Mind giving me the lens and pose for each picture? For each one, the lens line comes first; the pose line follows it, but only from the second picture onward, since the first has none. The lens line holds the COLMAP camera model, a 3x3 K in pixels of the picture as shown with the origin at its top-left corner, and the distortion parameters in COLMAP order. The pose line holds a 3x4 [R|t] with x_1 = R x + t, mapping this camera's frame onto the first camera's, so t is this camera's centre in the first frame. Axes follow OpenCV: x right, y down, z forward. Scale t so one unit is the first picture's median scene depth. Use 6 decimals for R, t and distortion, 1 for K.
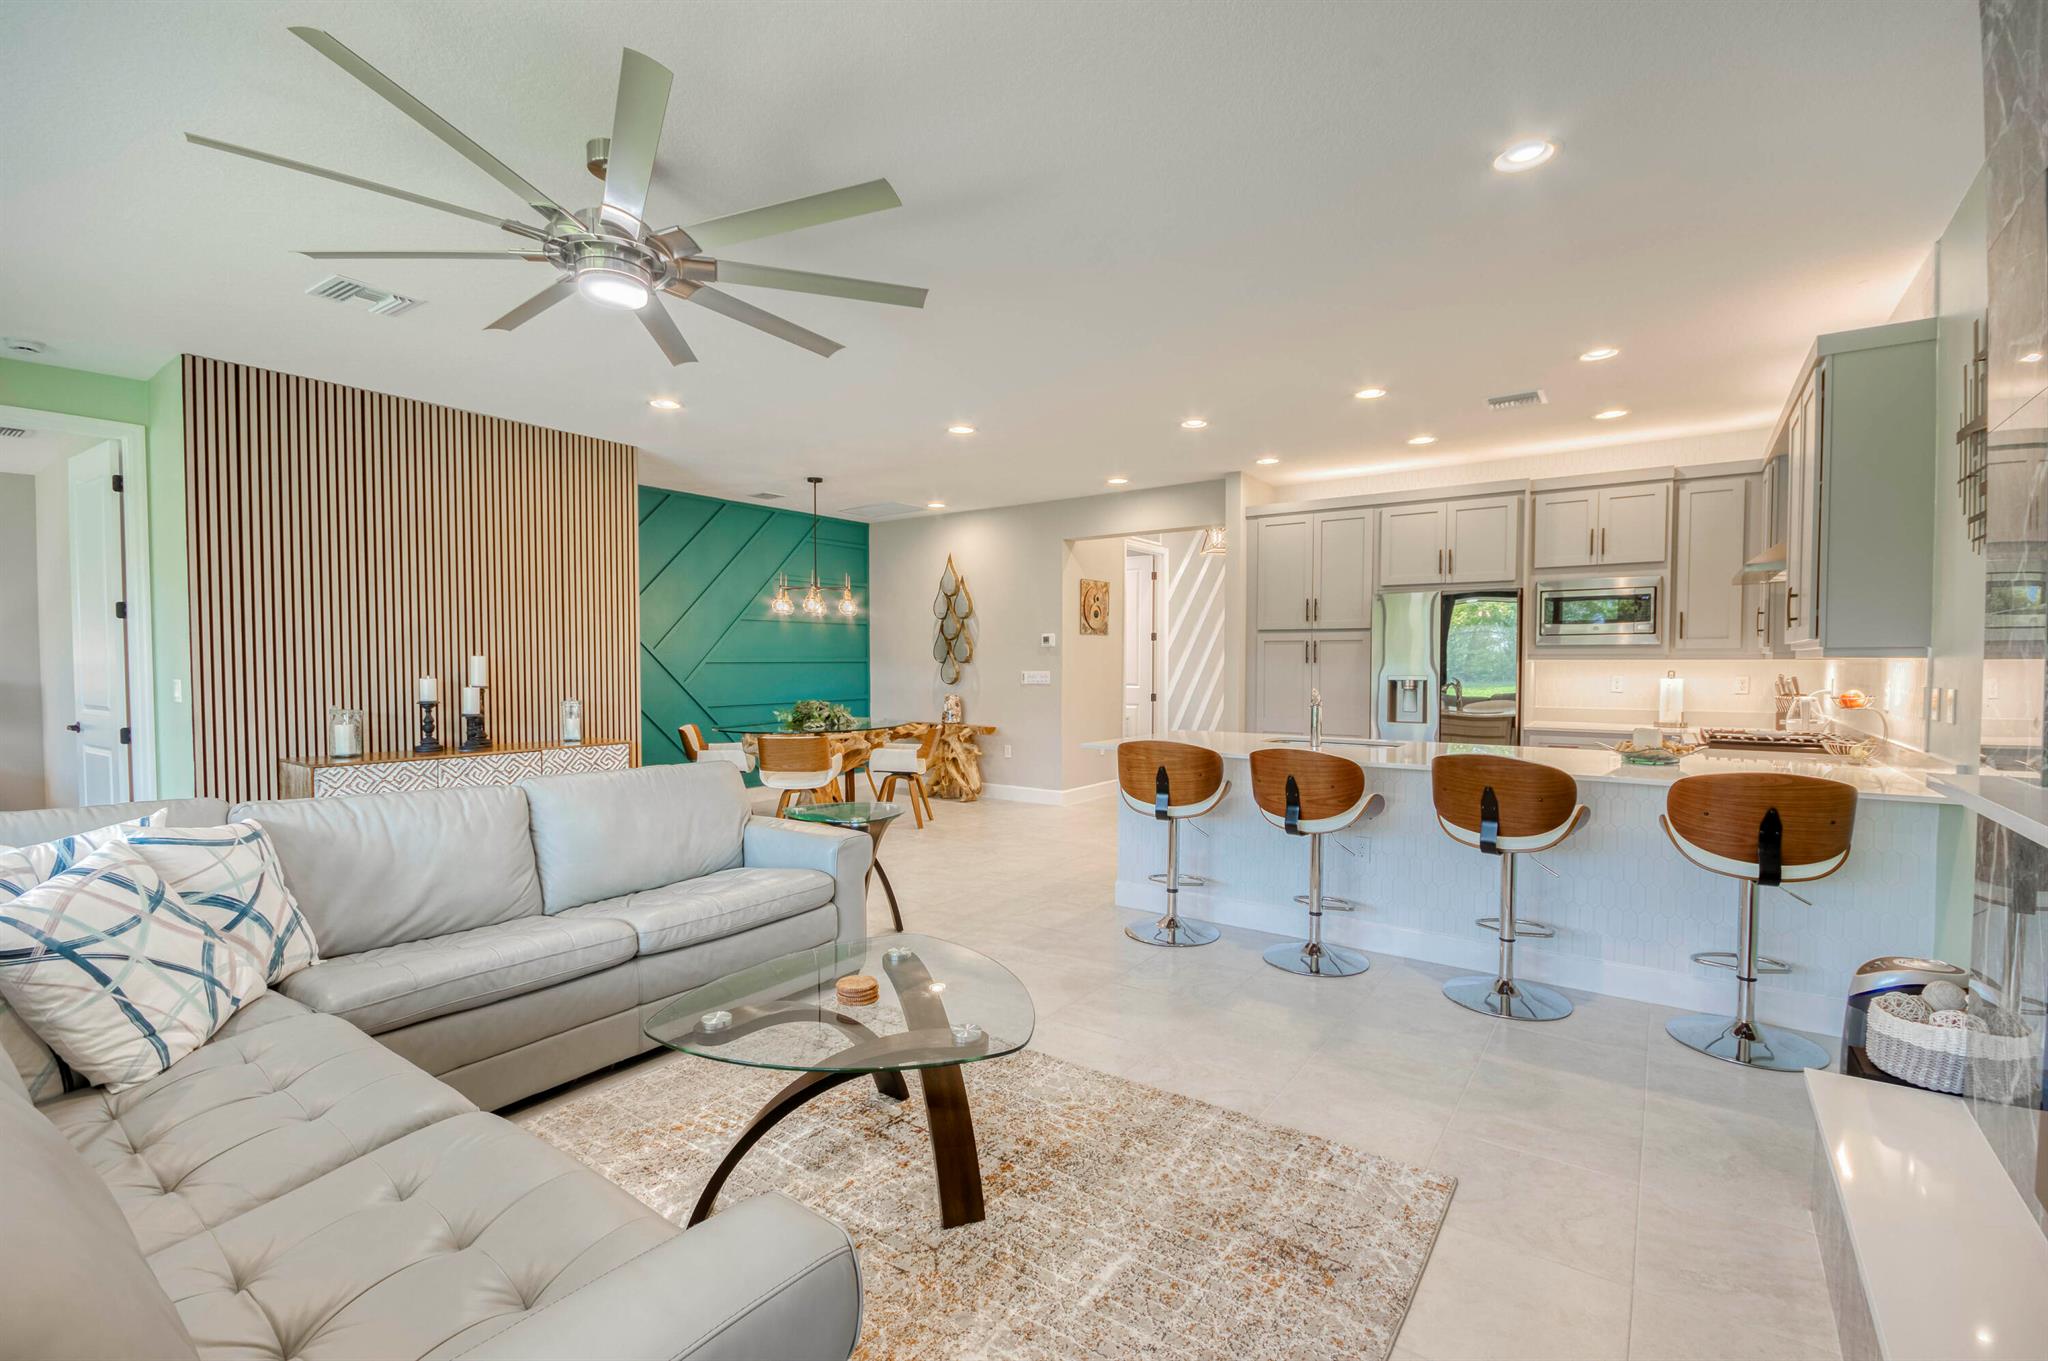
lens RADIAL K [[901.1, 0, 1040.5], [0, 901.1, 682.5], [0, 0, 1]] dist [-0.000402, -0.003215]
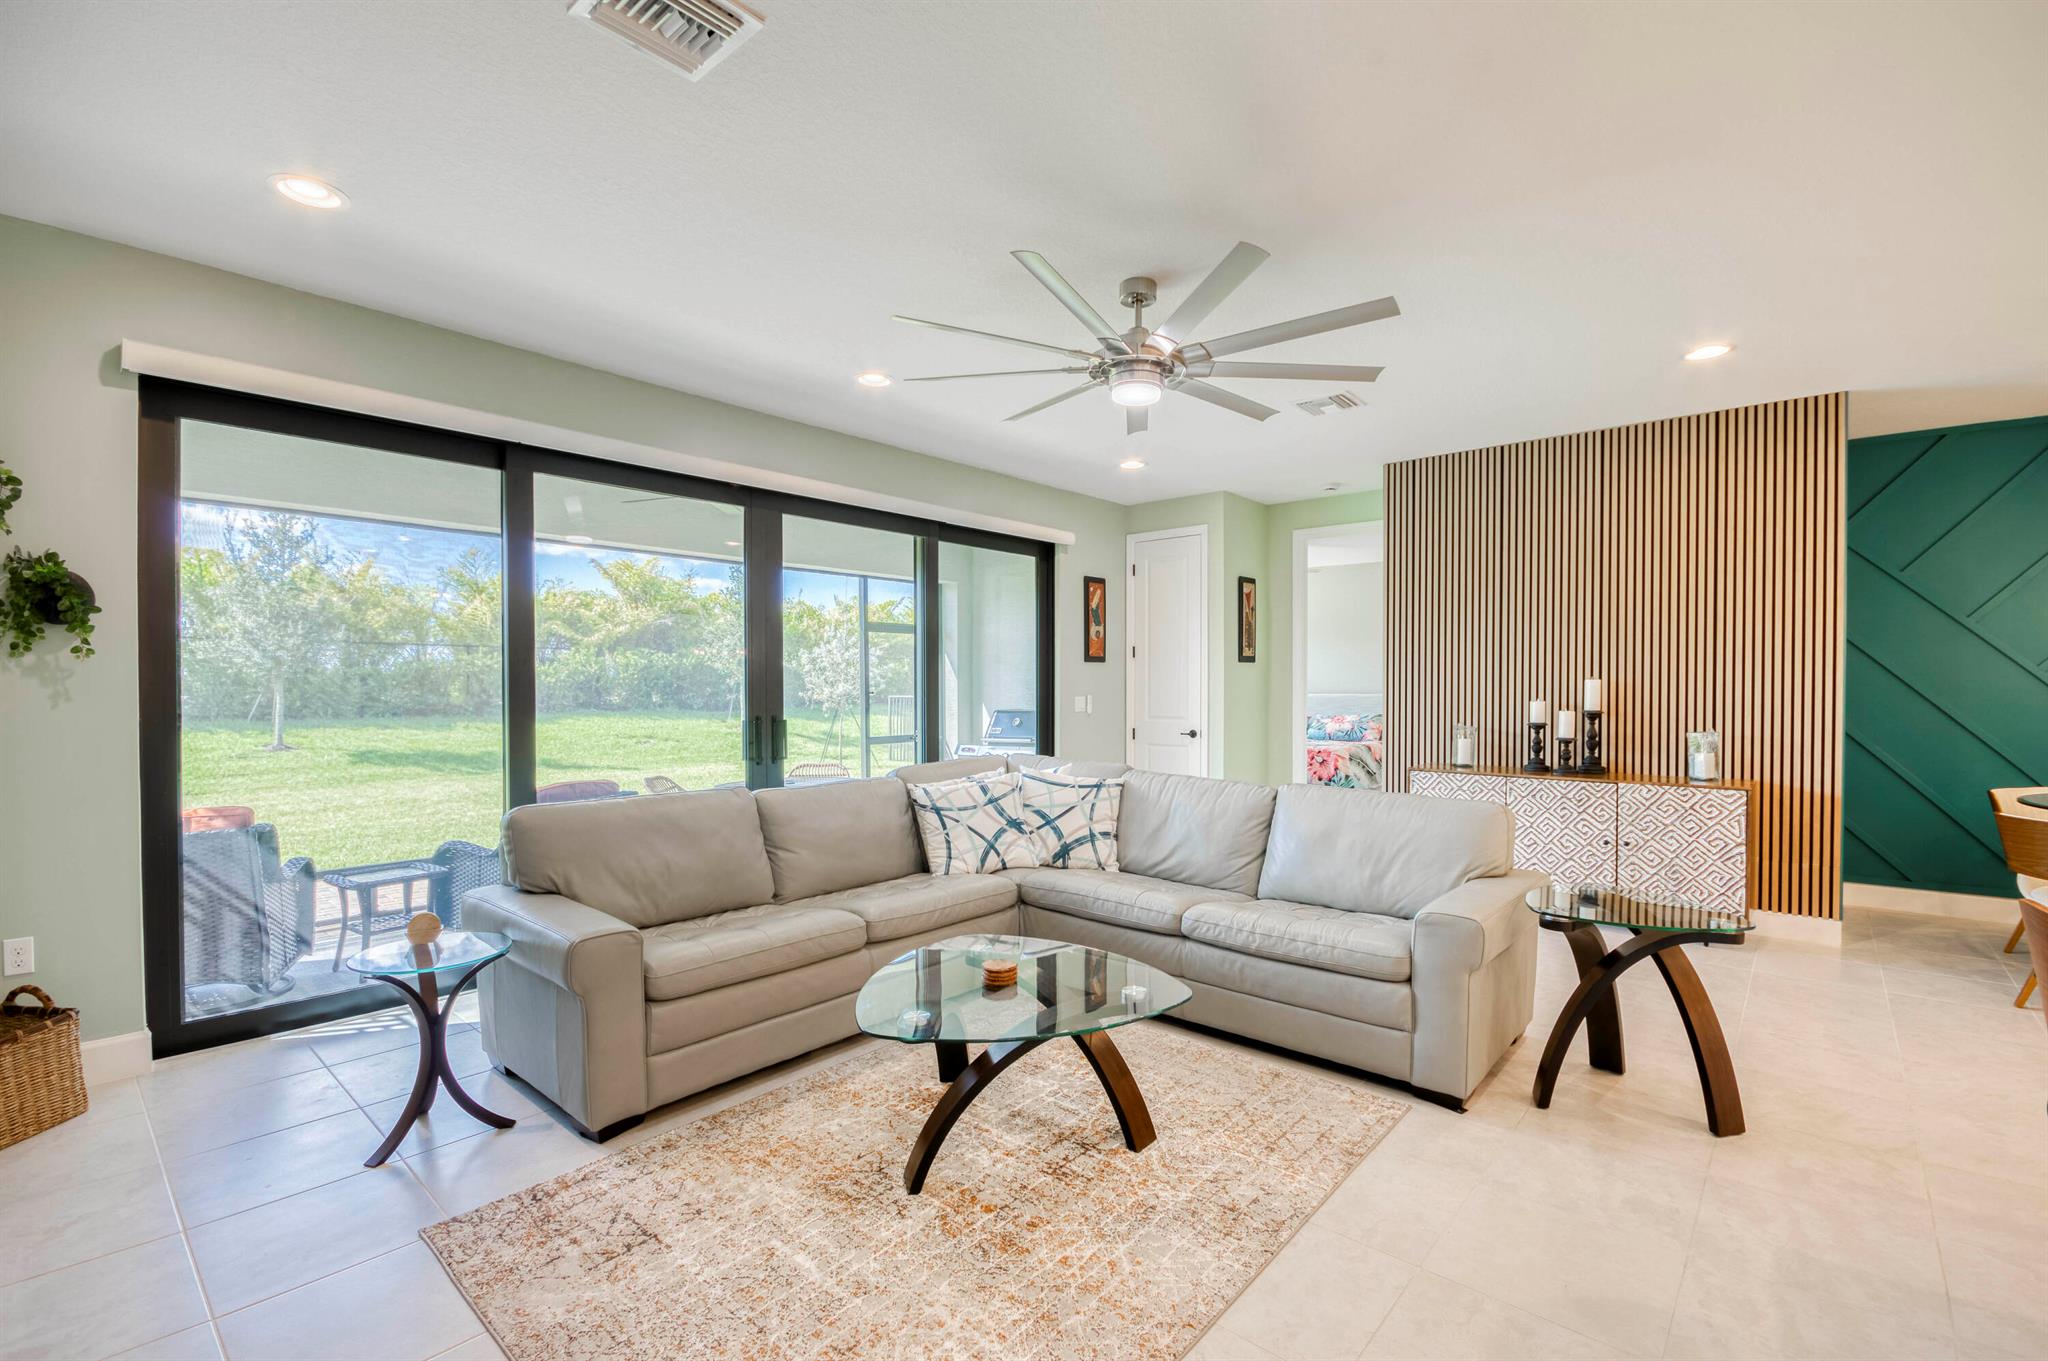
lens RADIAL K [[901.1, 0, 1033.0], [0, 901.1, 697.7], [0, 0, 1]] dist [-0.000402, -0.003215]
pose [[-0.107225, 0.013866, -0.994138, 0.381677], [-0.022860, 0.999604, 0.016408, -0.010872], [0.993972, 0.024486, -0.106866, 0.477304]]
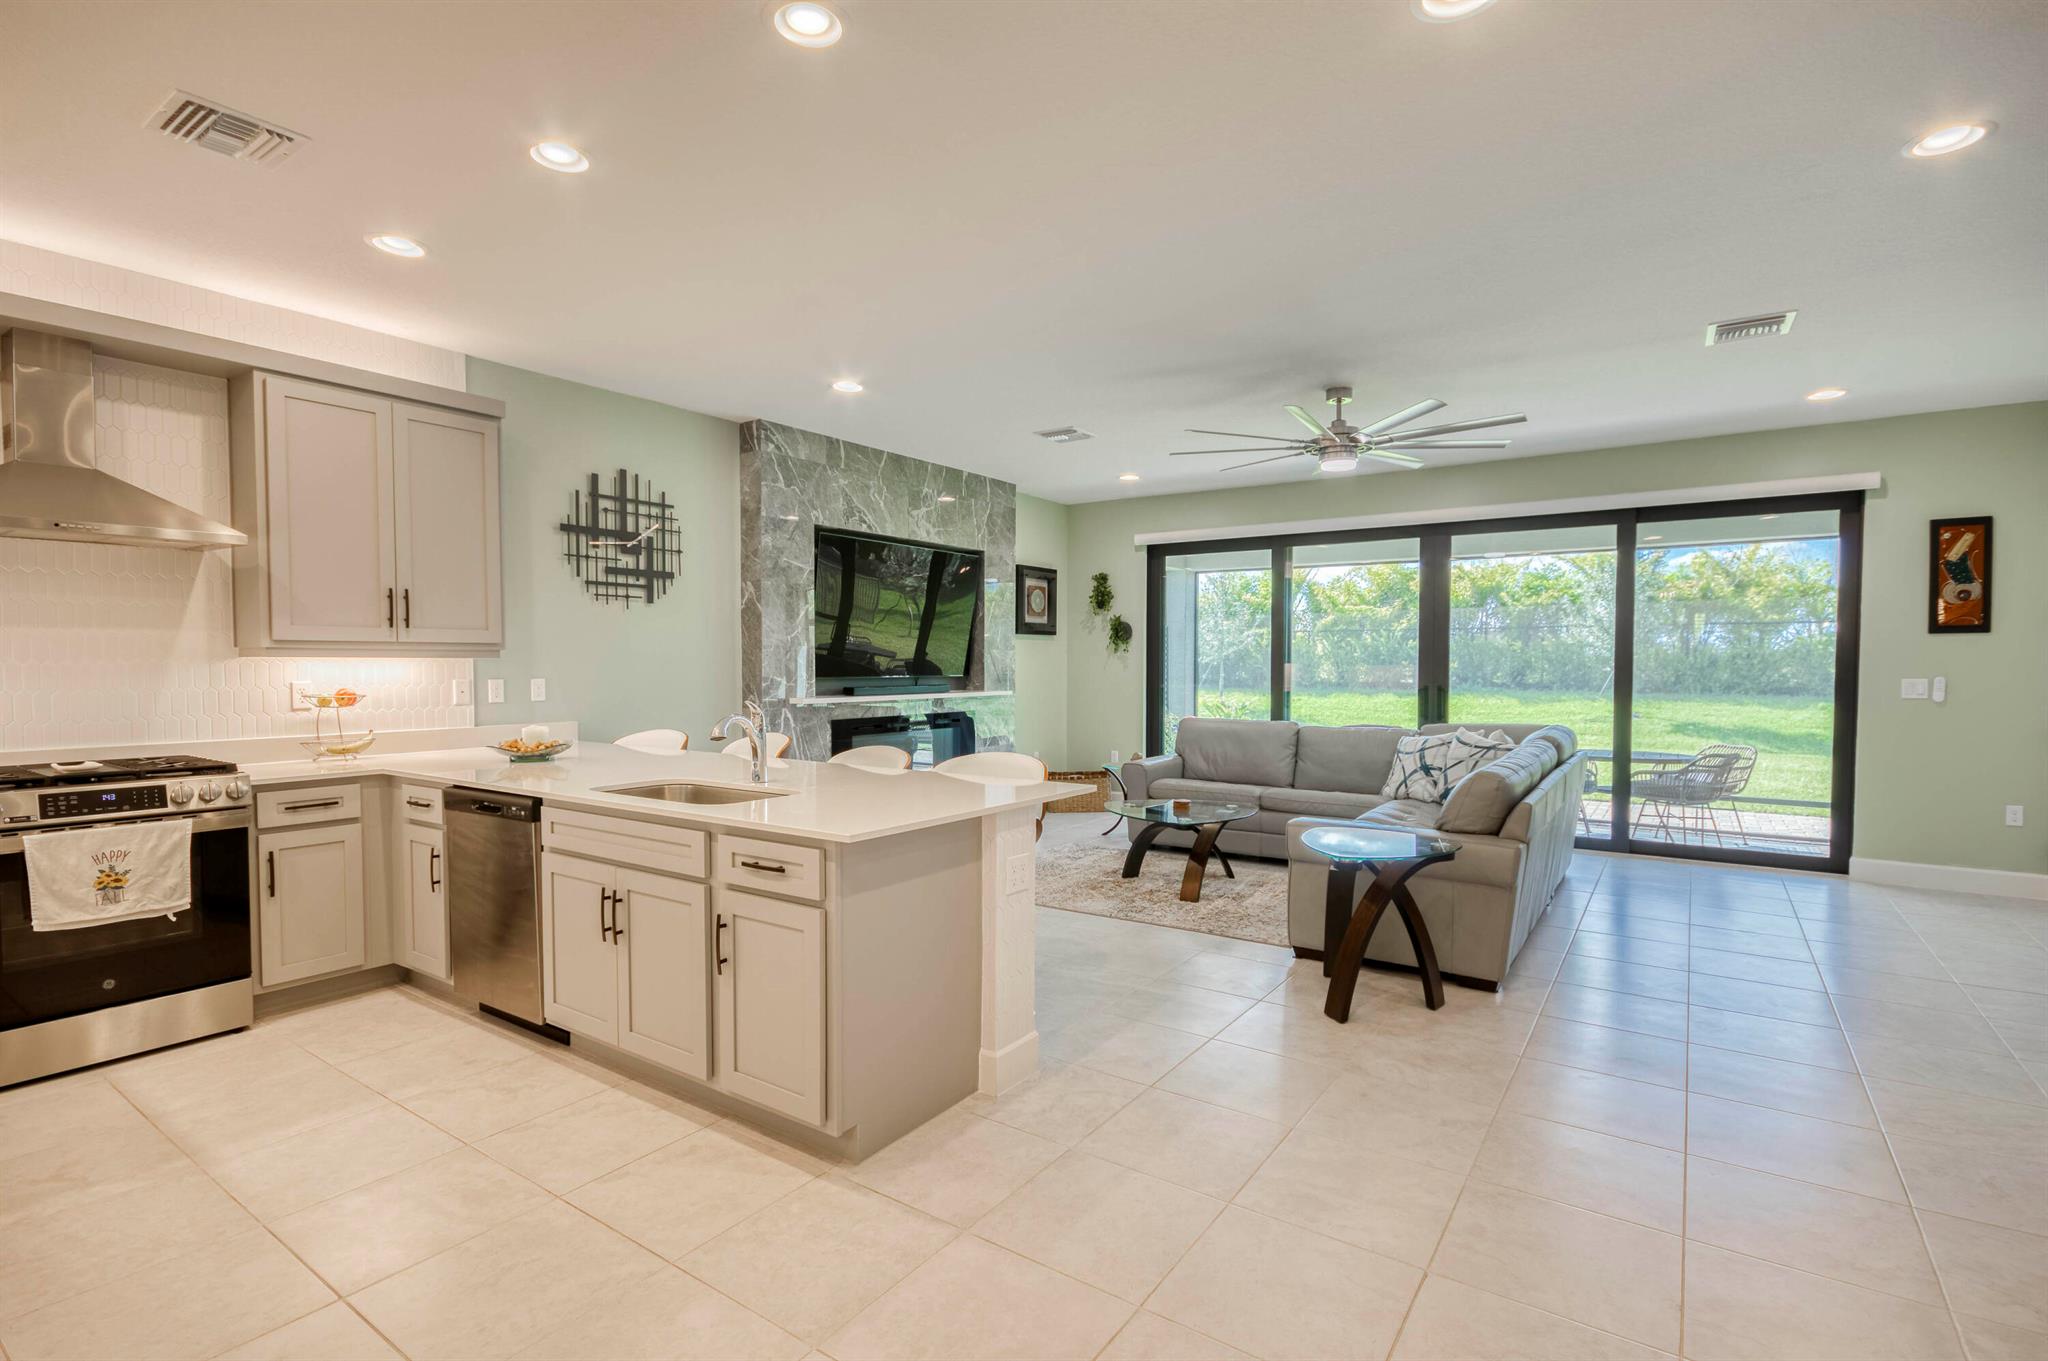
lens RADIAL K [[961.3, 0, 1041.0], [0, 961.3, 689.0], [0, 0, 1]] dist [0.006375, -0.002171]
pose [[-0.999933, -0.001313, -0.011533, 0.079192], [-0.001887, 0.998755, 0.049852, -0.031869], [0.011454, 0.049871, -0.998690, 1.419052]]
